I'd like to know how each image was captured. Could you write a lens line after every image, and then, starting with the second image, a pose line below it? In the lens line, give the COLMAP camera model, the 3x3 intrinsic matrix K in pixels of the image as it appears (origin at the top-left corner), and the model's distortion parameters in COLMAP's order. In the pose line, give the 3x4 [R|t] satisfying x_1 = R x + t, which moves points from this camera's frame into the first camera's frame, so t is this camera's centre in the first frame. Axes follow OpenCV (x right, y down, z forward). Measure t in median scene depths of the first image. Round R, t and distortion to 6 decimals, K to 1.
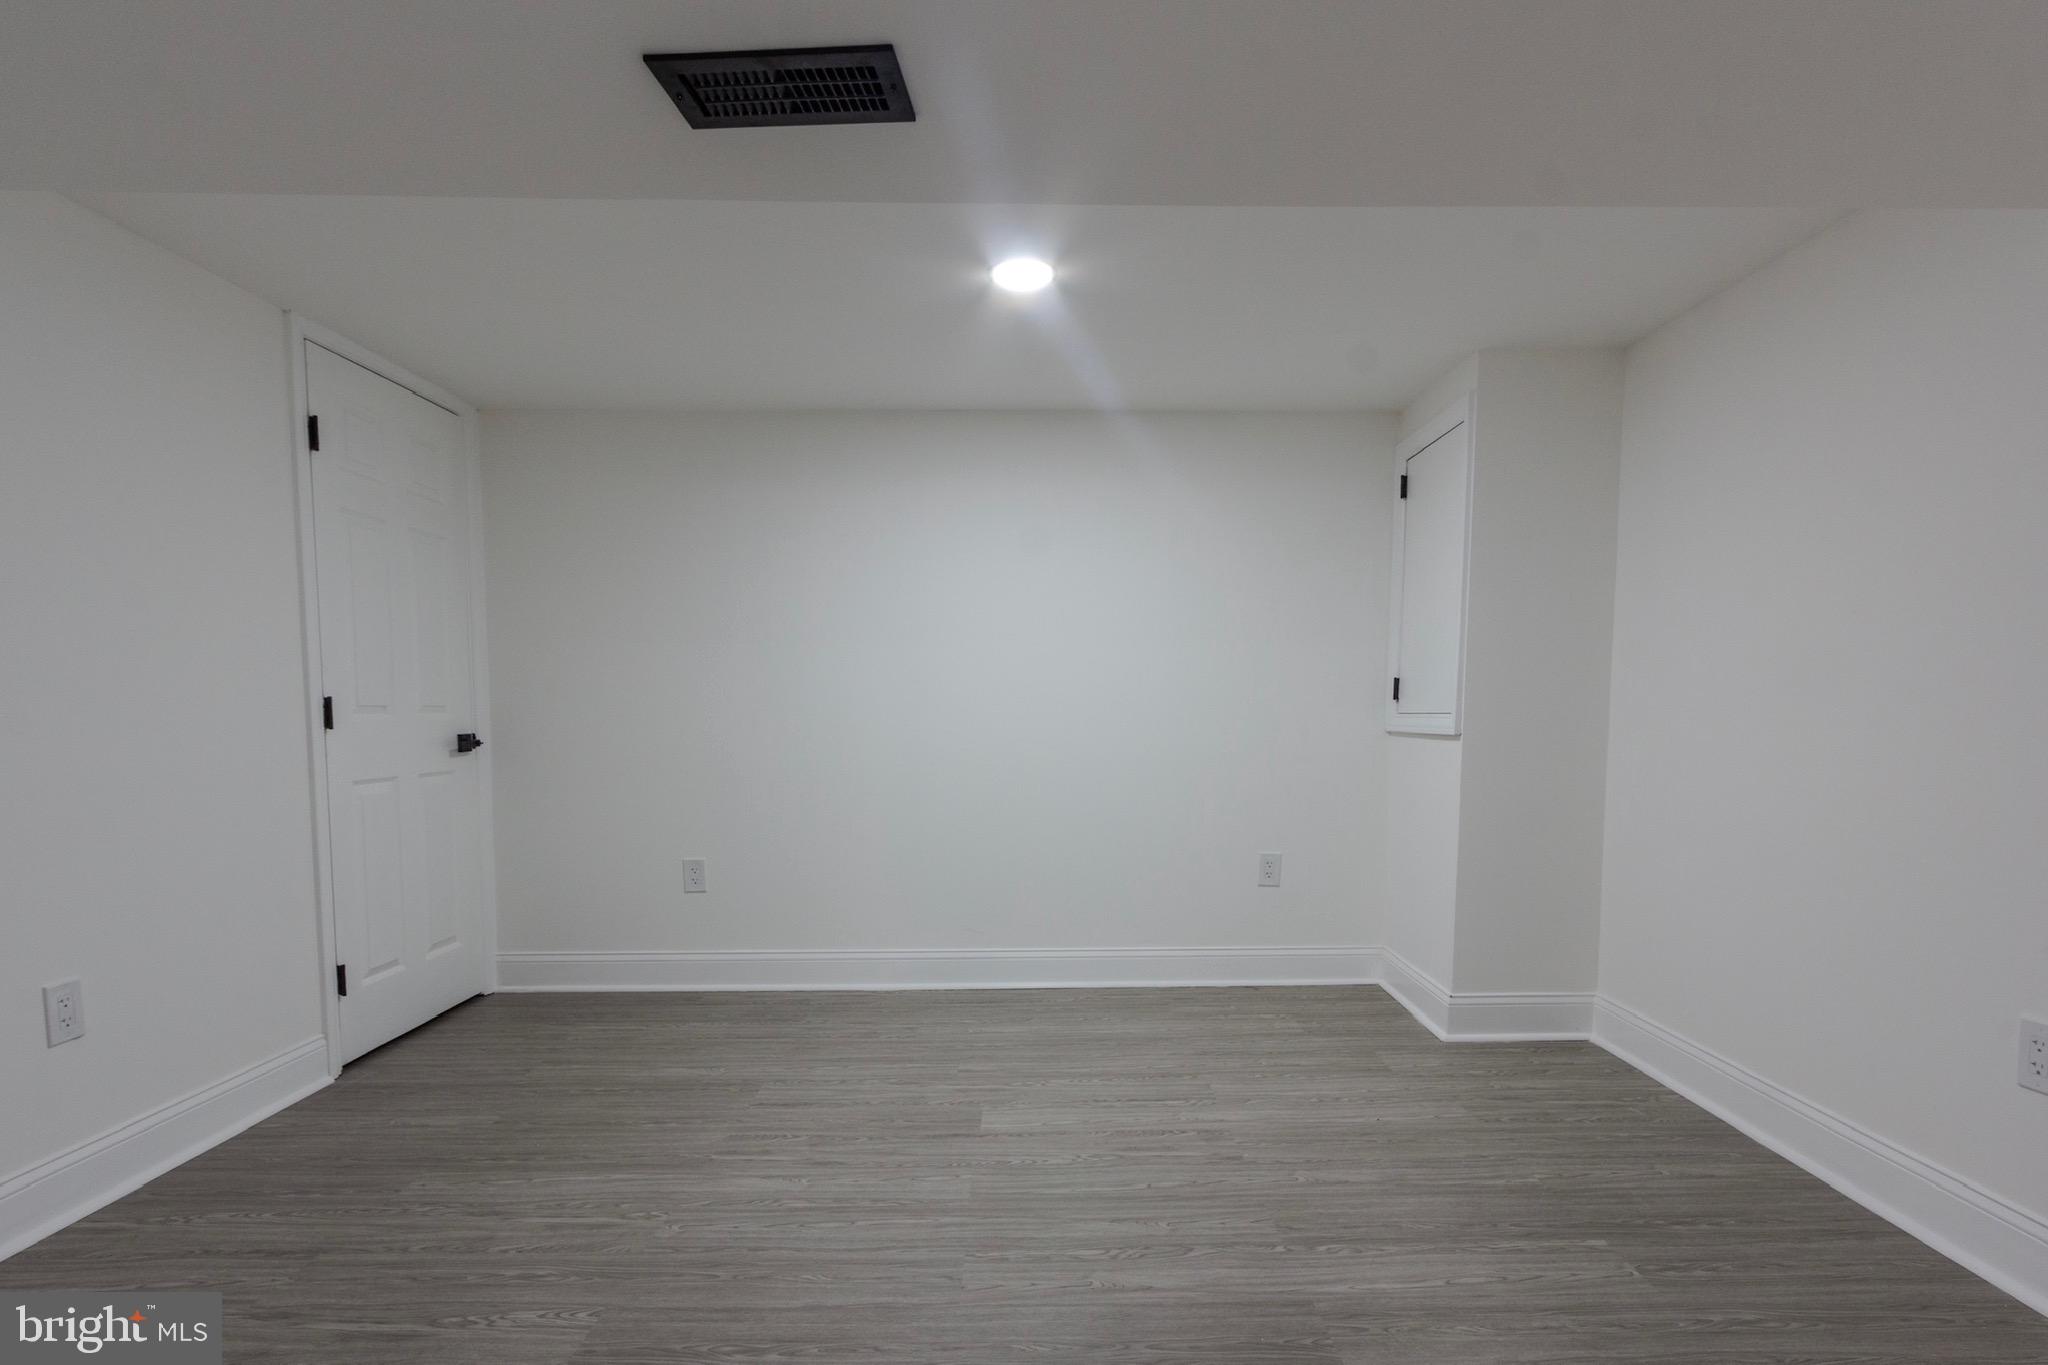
lens RADIAL K [[1018.6, 0, 1031.2], [0, 1018.6, 685.9], [0, 0, 1]] dist [0.008203, 0.000840]
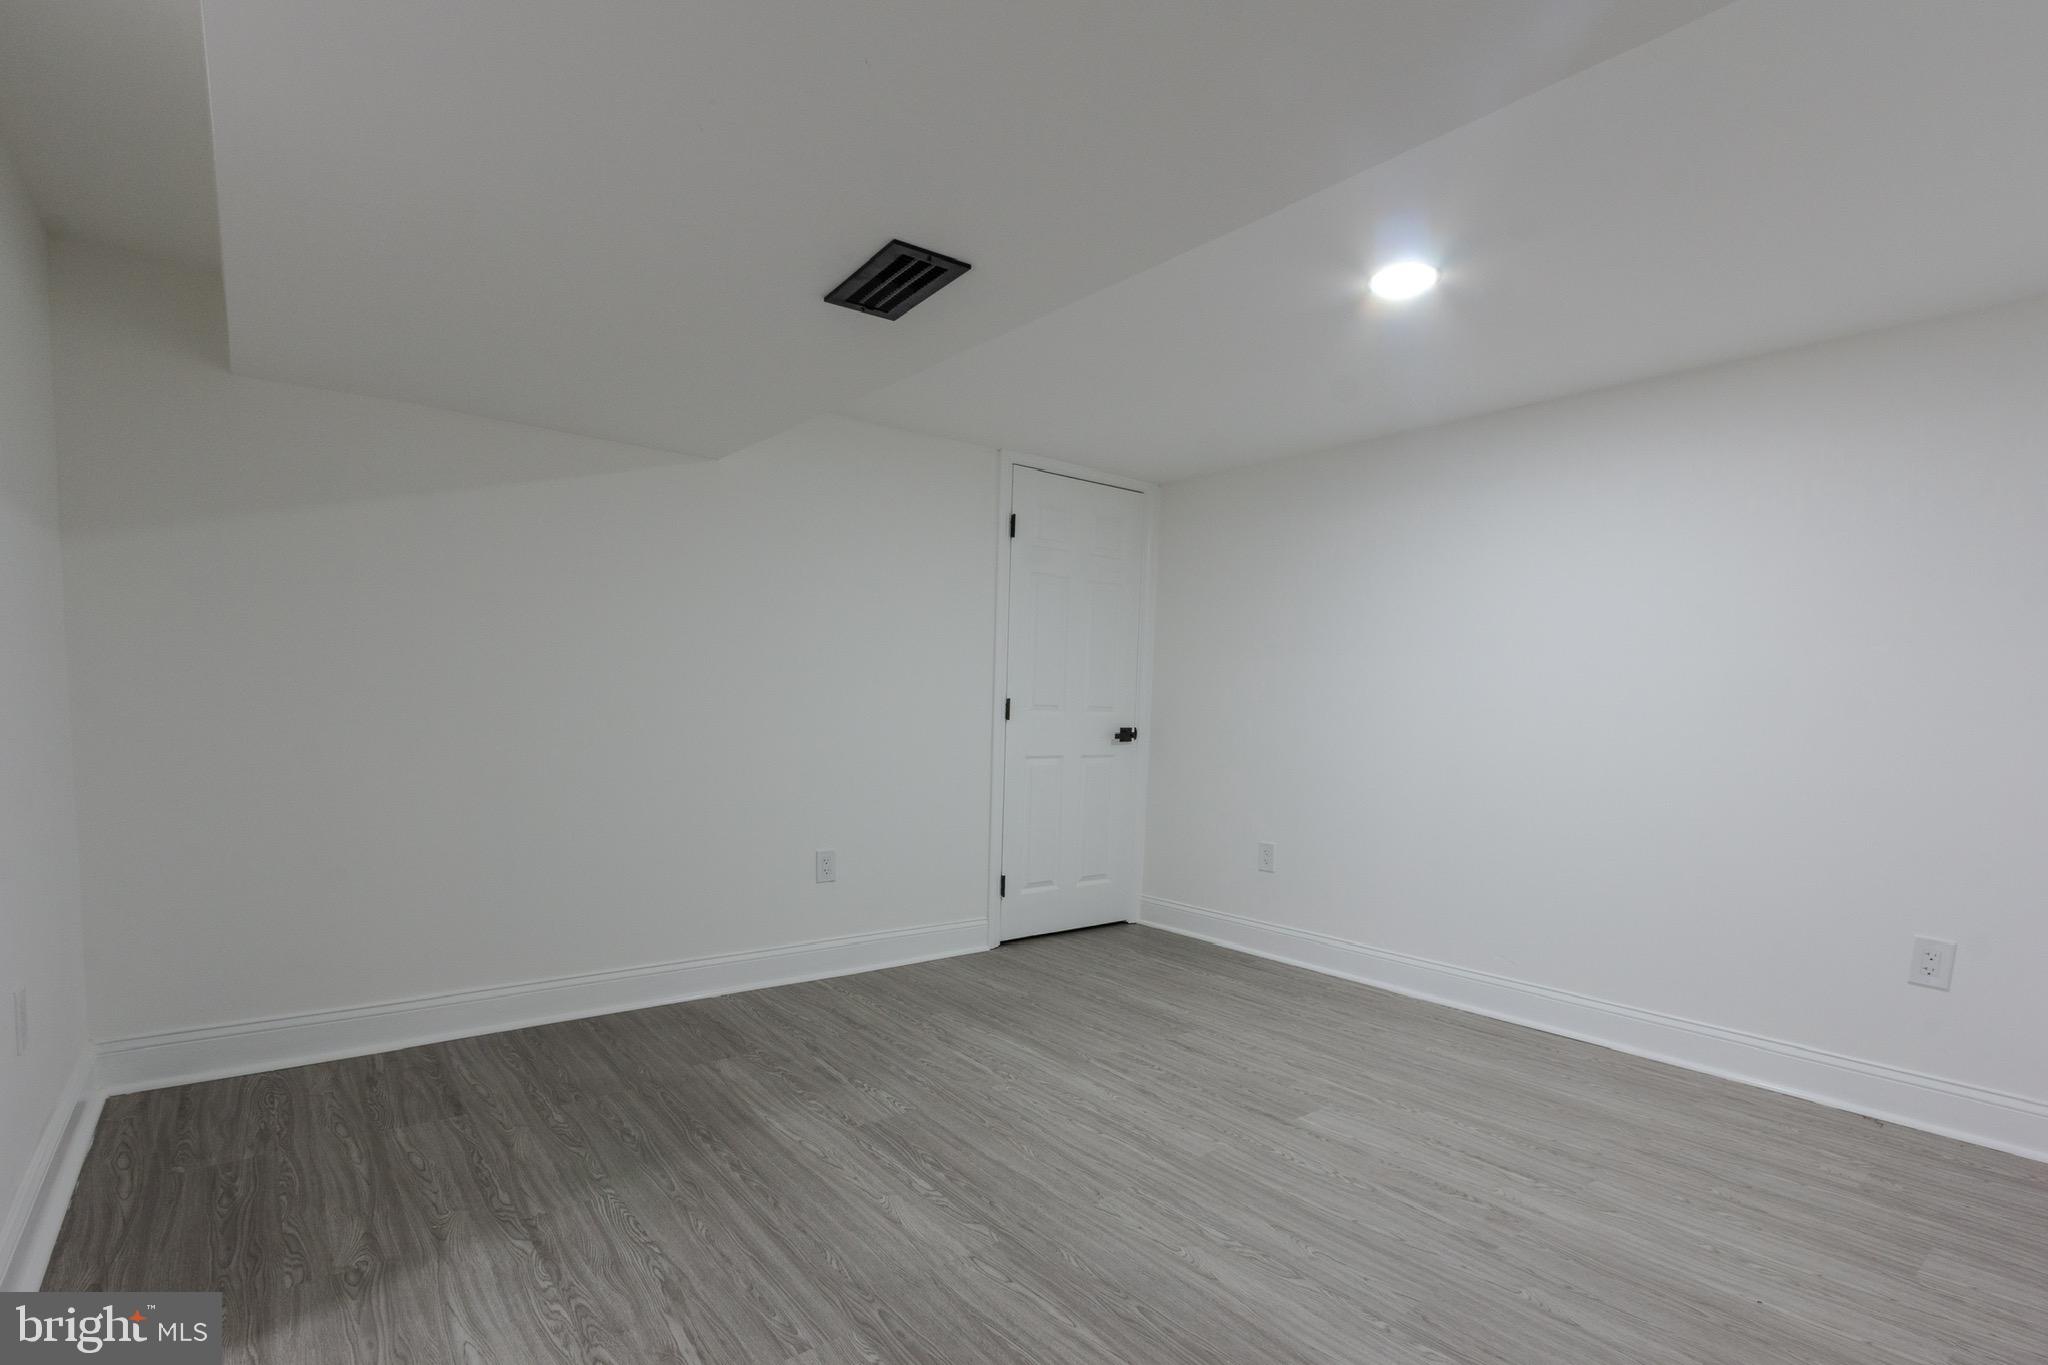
lens RADIAL K [[949.1, 0, 1047.4], [0, 949.1, 679.1], [0, 0, 1]] dist [0.009282, -0.002888]
pose [[0.637185, -0.005108, -0.770694, 0.462158], [-0.007665, 0.999887, -0.012965, -0.000790], [0.770673, 0.014169, 0.637073, 0.153663]]
